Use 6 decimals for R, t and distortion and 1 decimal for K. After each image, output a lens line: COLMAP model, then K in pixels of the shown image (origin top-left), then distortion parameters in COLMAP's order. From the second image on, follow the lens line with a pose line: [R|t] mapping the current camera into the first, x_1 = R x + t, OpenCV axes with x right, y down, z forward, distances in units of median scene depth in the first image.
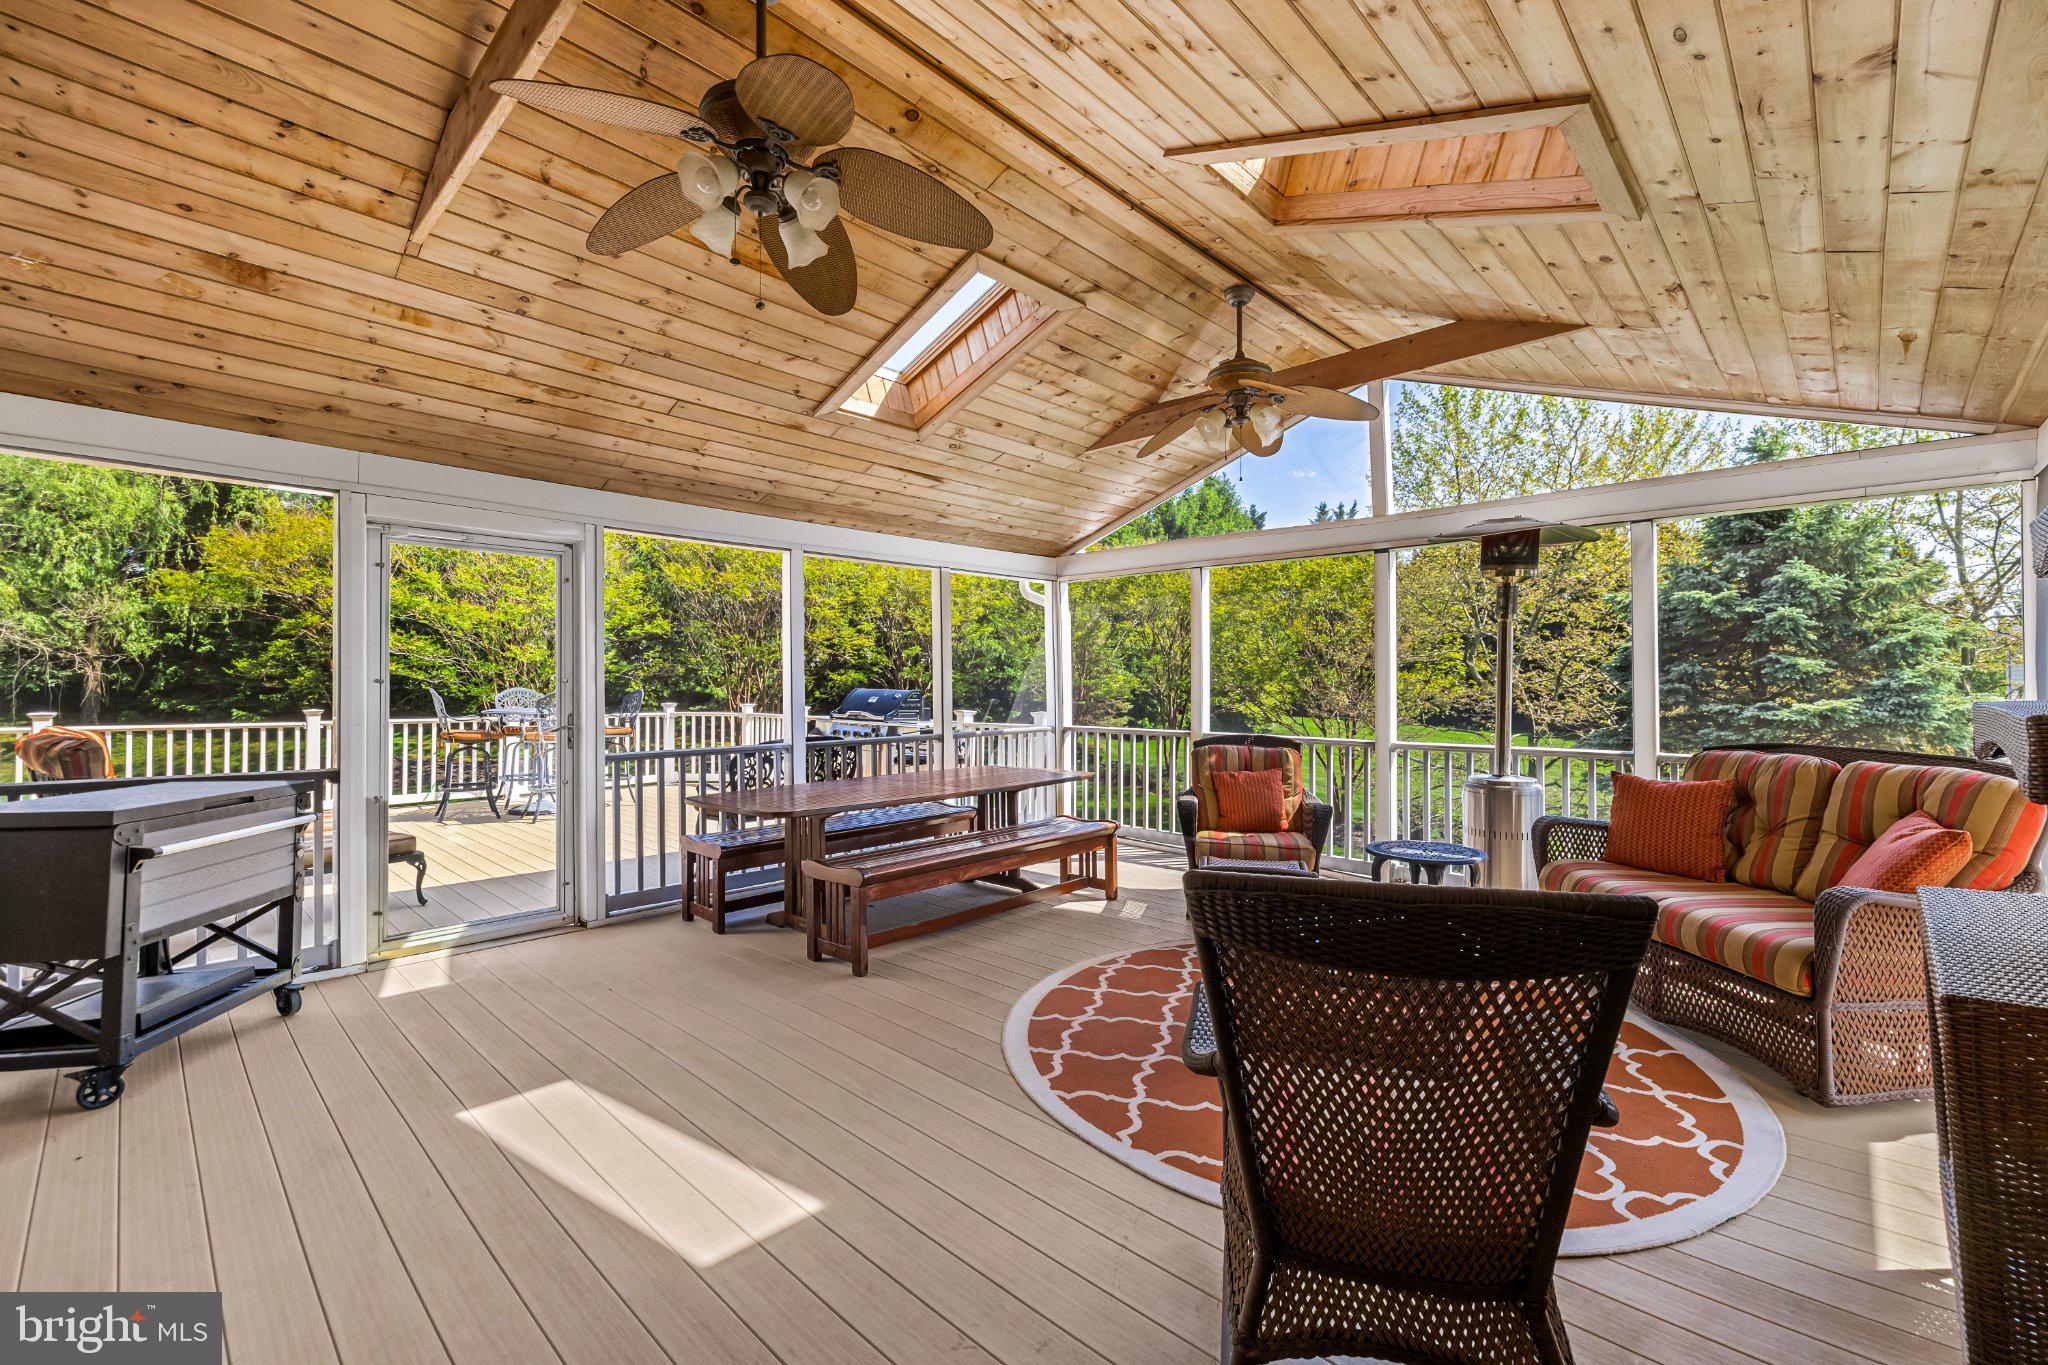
lens RADIAL K [[859.2, 0, 1025.7], [0, 859.2, 680.7], [0, 0, 1]] dist [0.001846, 0.000508]
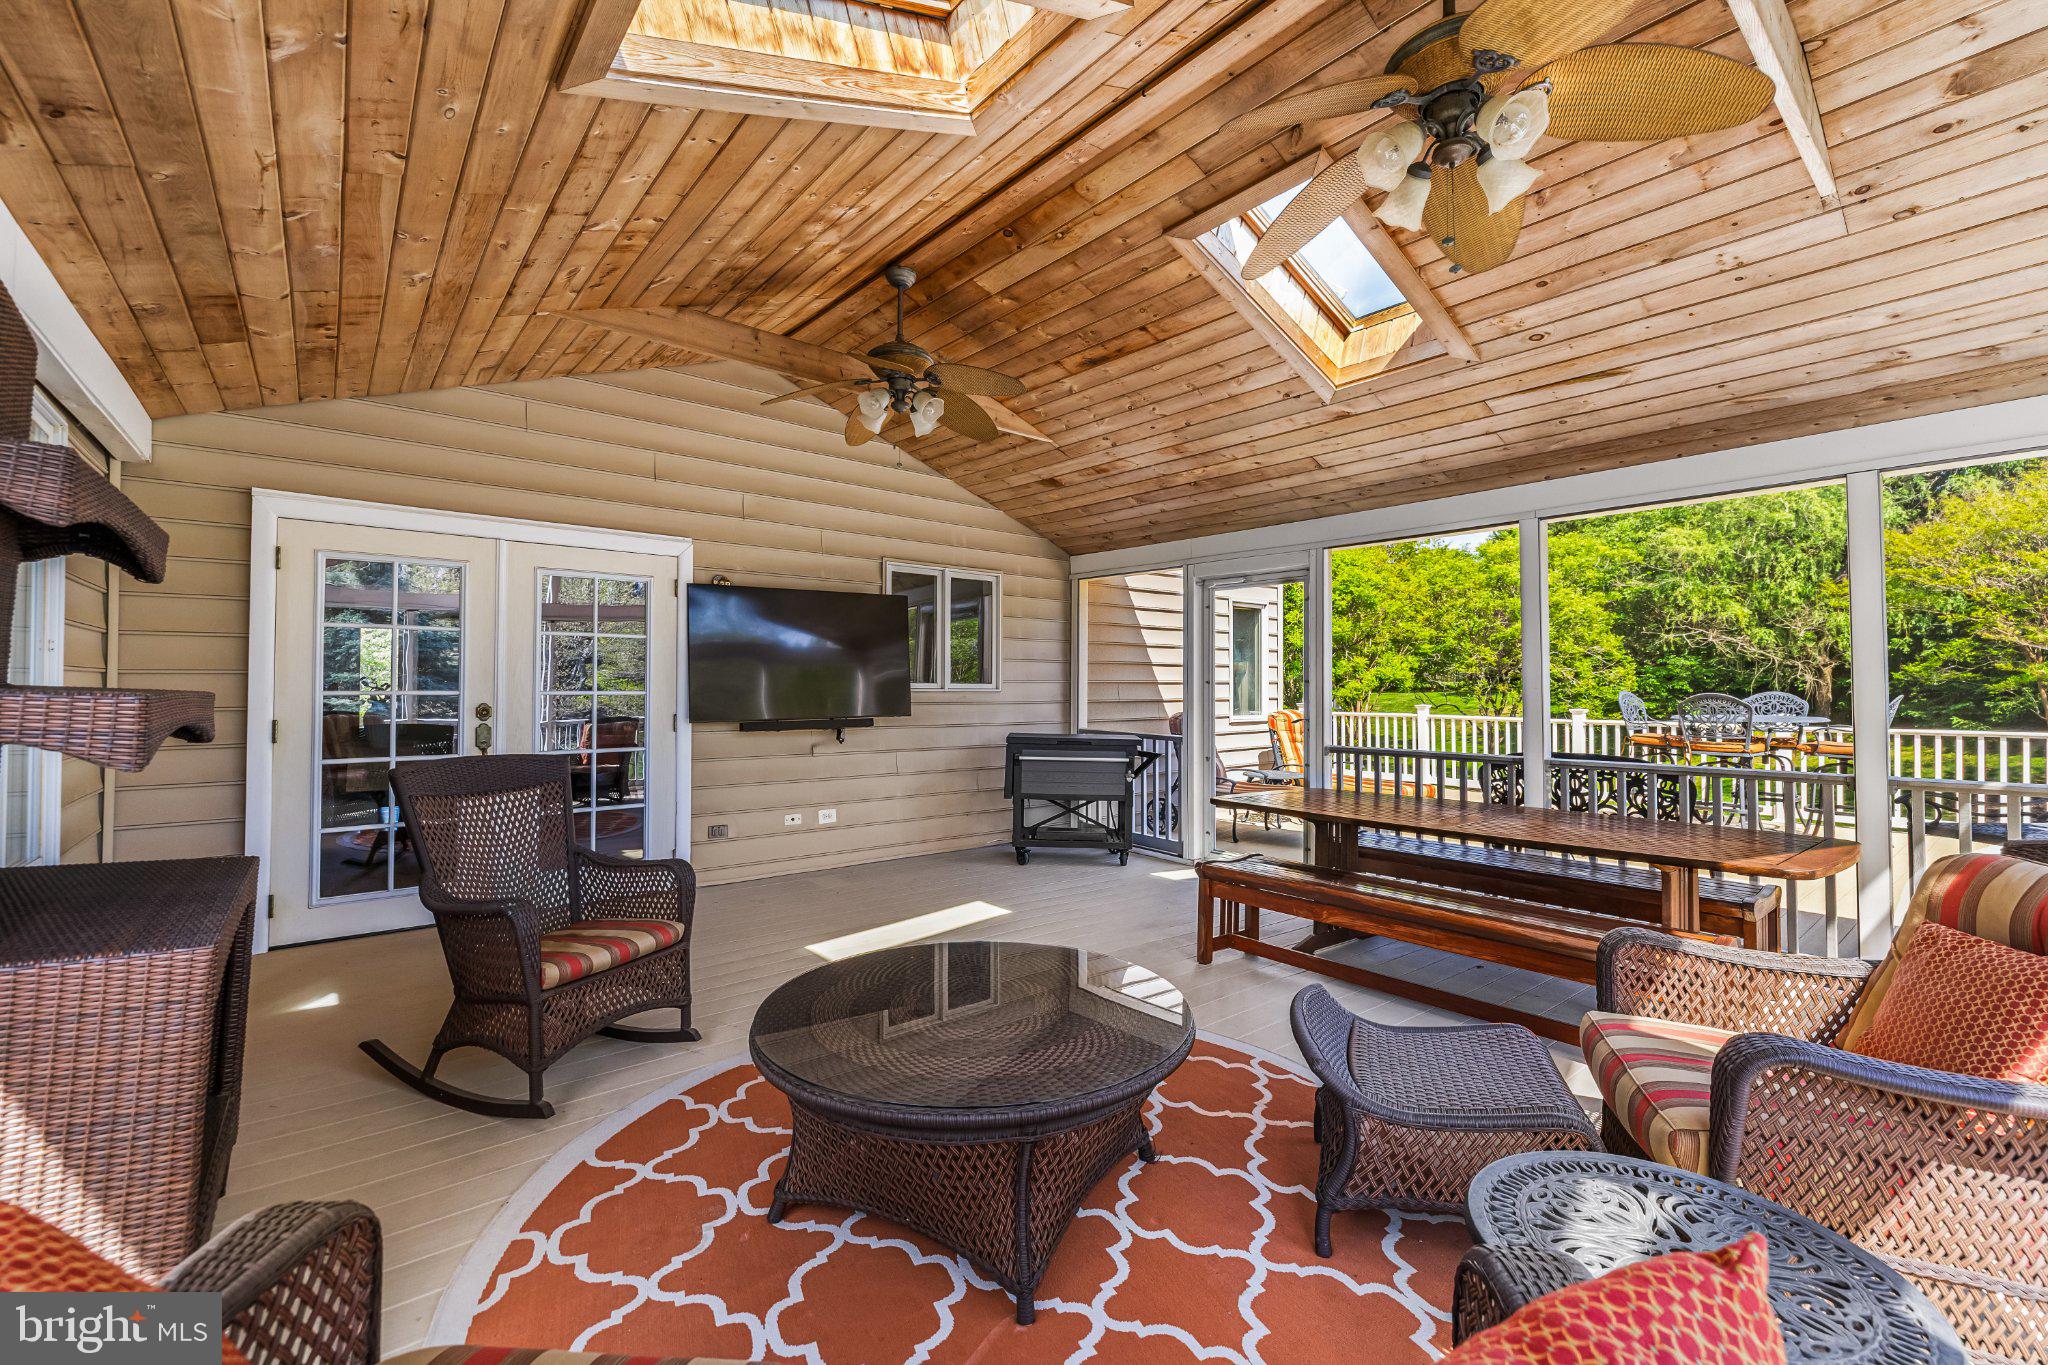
lens RADIAL K [[859.2, 0, 1031.2], [0, 859.2, 684.7], [0, 0, 1]] dist [0.001846, 0.000508]
pose [[-0.117186, -0.005086, -0.993097, 1.078239], [0.003461, 0.999979, -0.005529, 0.013599], [0.993104, -0.004085, -0.117166, 1.138978]]
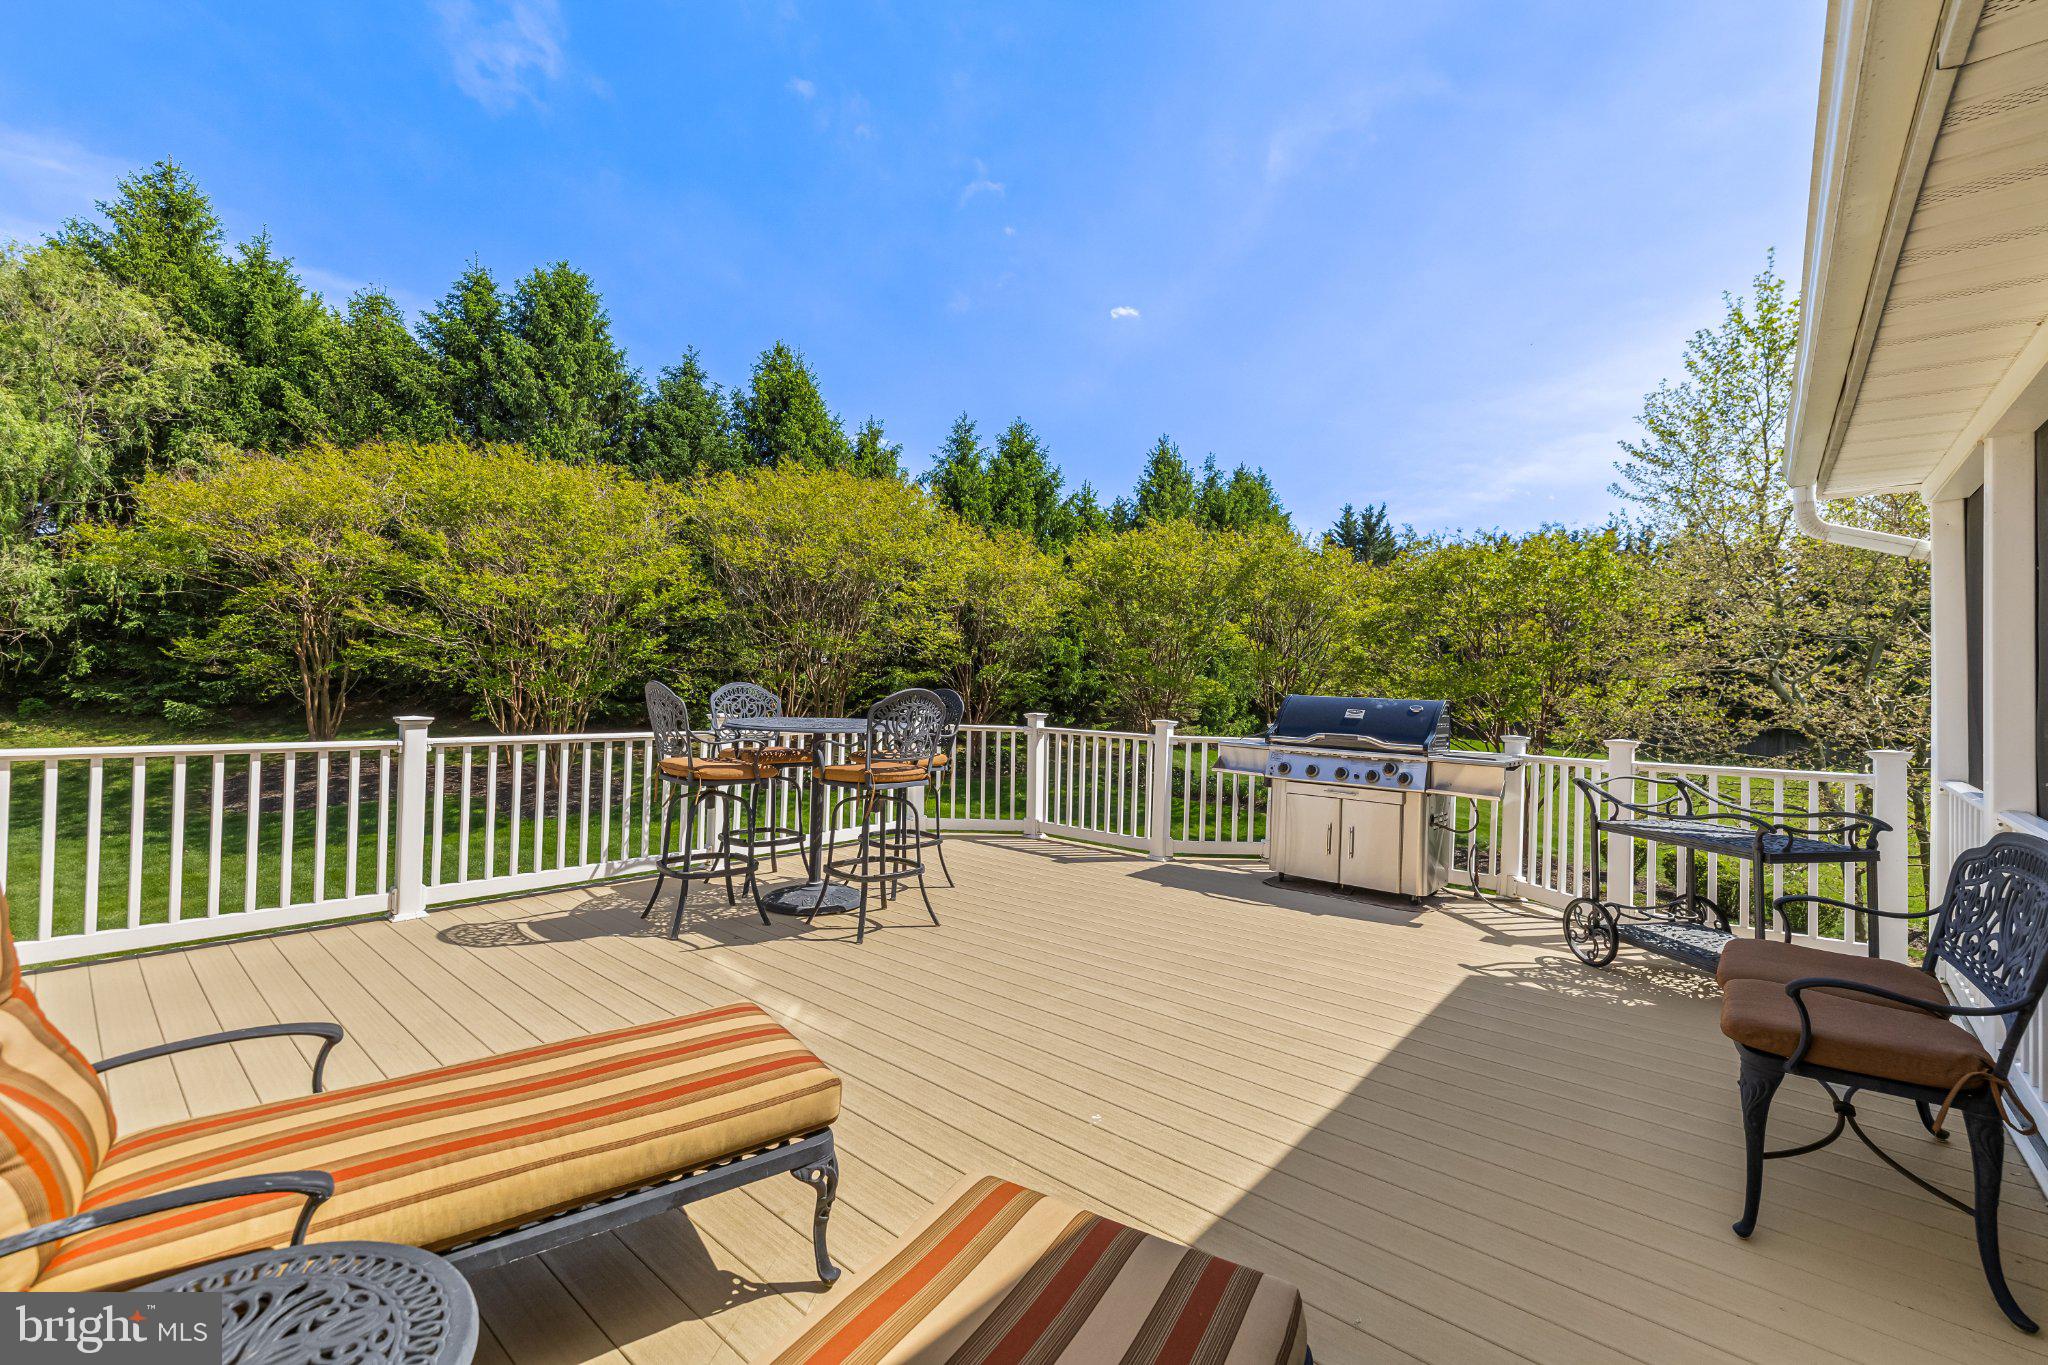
lens RADIAL K [[859.2, 0, 1033.3], [0, 859.2, 678.6], [0, 0, 1]] dist [0.001846, 0.000508]
pose [[0.998279, 0.019278, 0.055390, -0.146077], [-0.019042, 0.999807, -0.004780, 0.001728], [-0.055472, 0.003717, 0.998453, 0.137407]]
